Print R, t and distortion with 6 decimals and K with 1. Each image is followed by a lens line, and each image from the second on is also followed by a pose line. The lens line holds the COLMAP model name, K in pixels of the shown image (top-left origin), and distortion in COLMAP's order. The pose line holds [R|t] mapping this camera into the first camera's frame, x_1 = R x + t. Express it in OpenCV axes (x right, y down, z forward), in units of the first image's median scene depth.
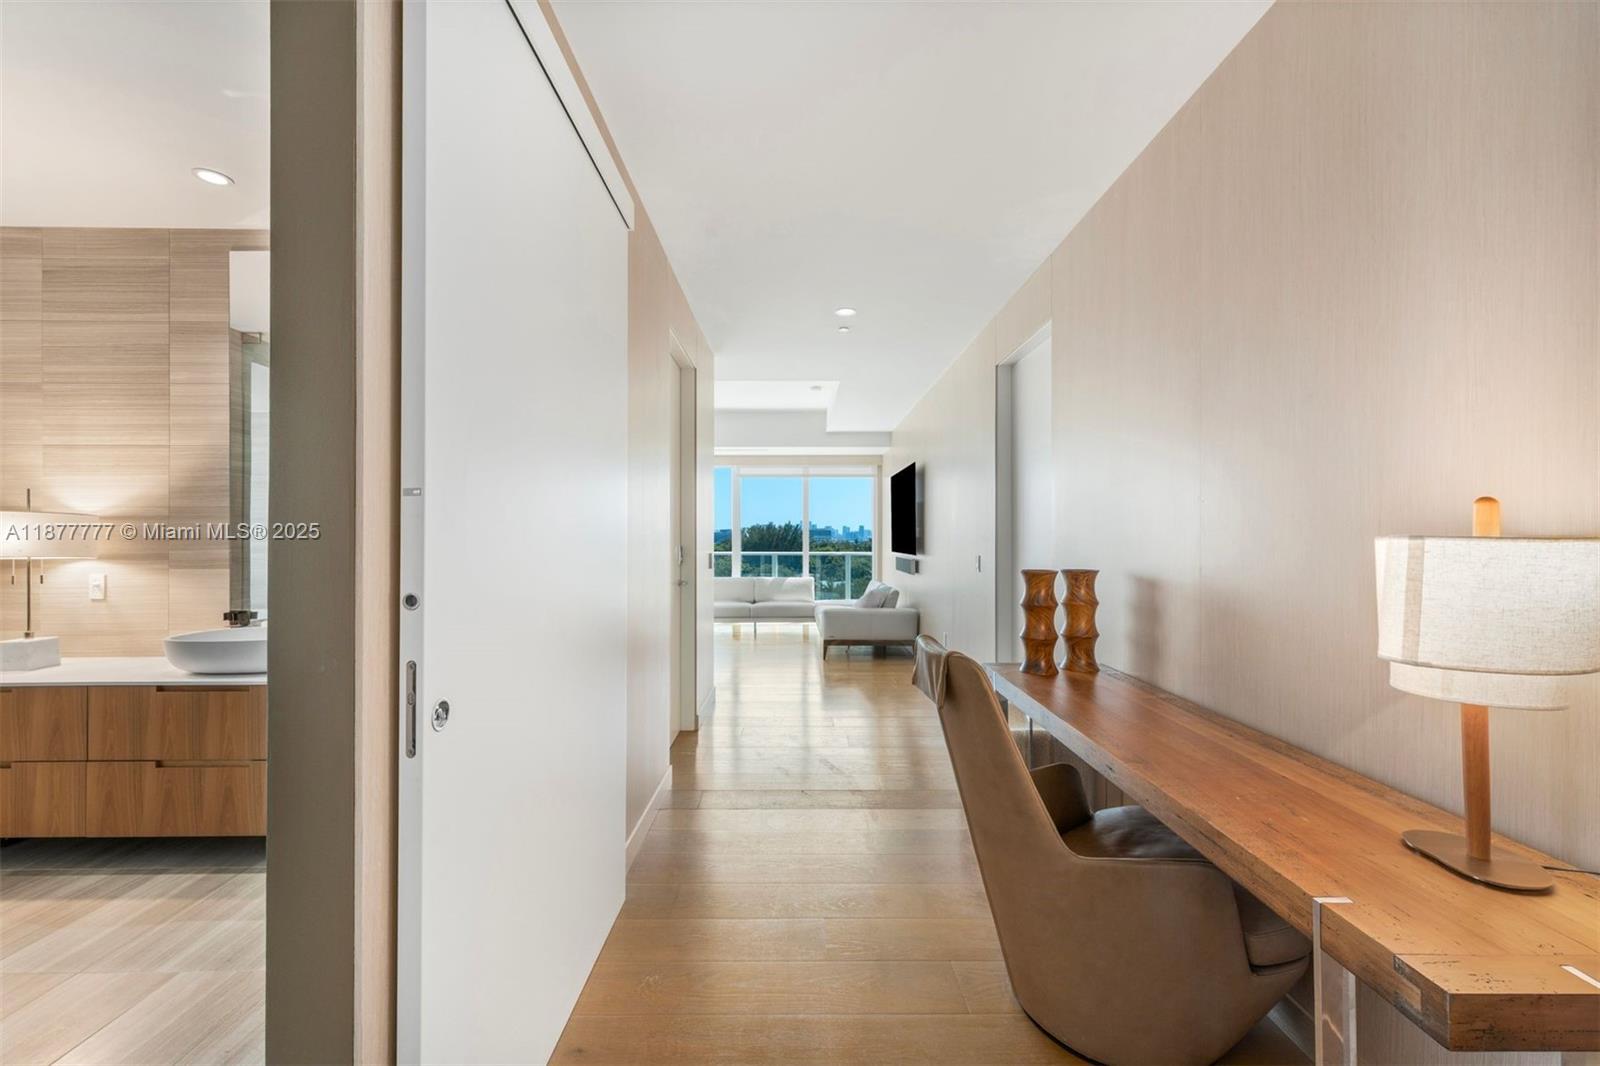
lens RADIAL K [[653.9, 0, 800.0], [0, 653.9, 533.0], [0, 0, 1]] dist [0.000284, 0.000330]
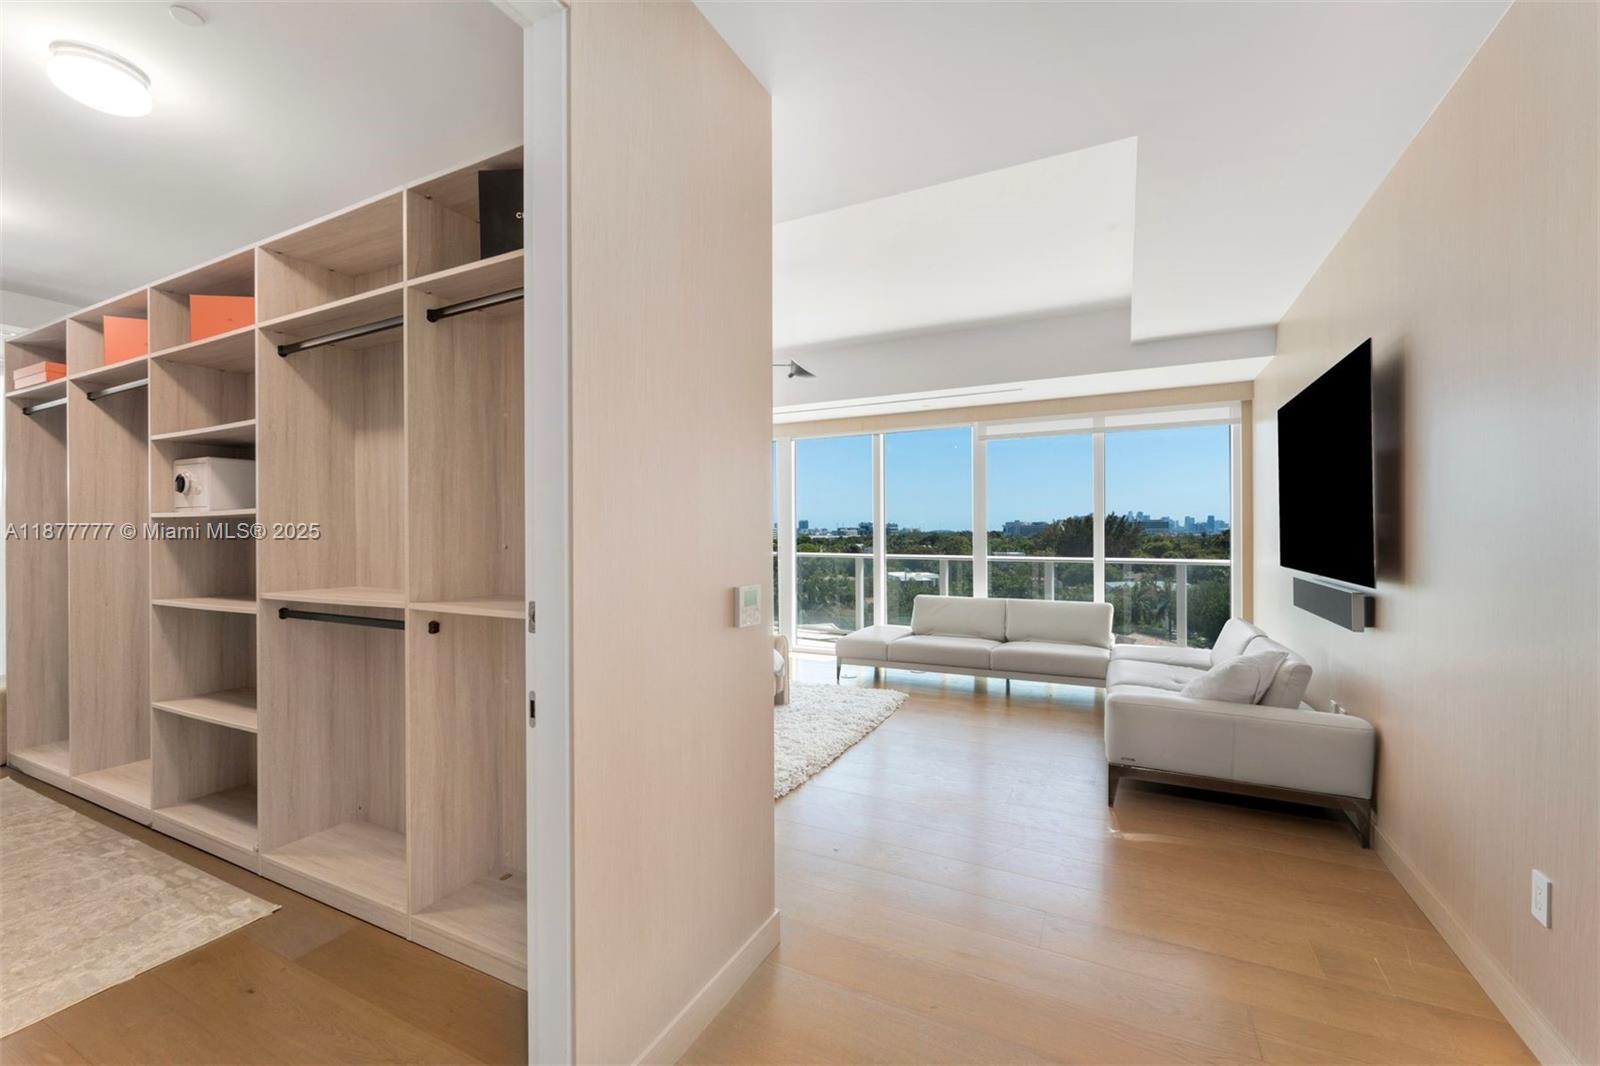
lens RADIAL K [[653.9, 0, 800.0], [0, 653.9, 533.0], [0, 0, 1]] dist [0.000284, 0.000330]
pose [[0.892596, -0.005372, -0.450826, 0.037118], [0.009570, 0.999929, 0.007033, -0.001938], [0.450756, -0.010592, 0.892584, 0.369411]]
